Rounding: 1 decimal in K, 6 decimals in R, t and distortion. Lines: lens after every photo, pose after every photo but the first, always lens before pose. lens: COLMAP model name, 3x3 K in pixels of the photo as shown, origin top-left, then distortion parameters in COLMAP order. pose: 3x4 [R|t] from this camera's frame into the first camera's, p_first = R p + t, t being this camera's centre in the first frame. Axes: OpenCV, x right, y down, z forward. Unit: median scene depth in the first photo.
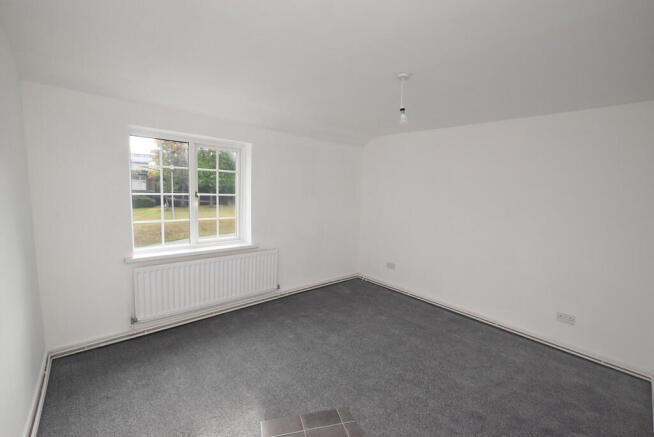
lens RADIAL K [[289.8, 0, 327.0], [0, 289.8, 218.5], [0, 0, 1]] dist [-0.028744, 0.000233]
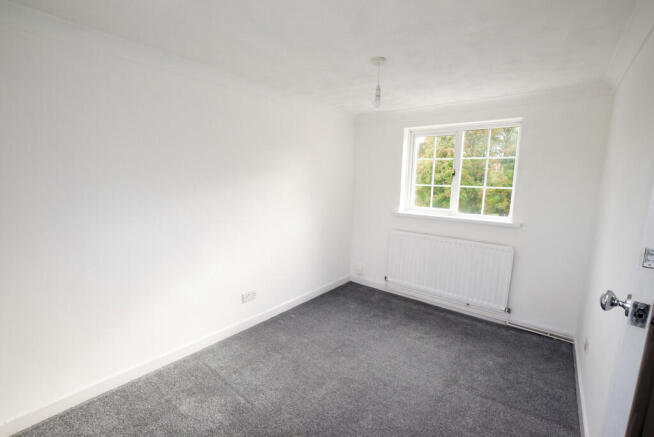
lens RADIAL K [[289.8, 0, 327.0], [0, 289.8, 218.5], [0, 0, 1]] dist [-0.028744, 0.000233]
pose [[0.175318, 0.129359, -0.975976, 0.439382], [-0.109545, 0.987738, 0.111240, -0.027548], [0.978398, 0.087411, 0.187339, 0.386438]]
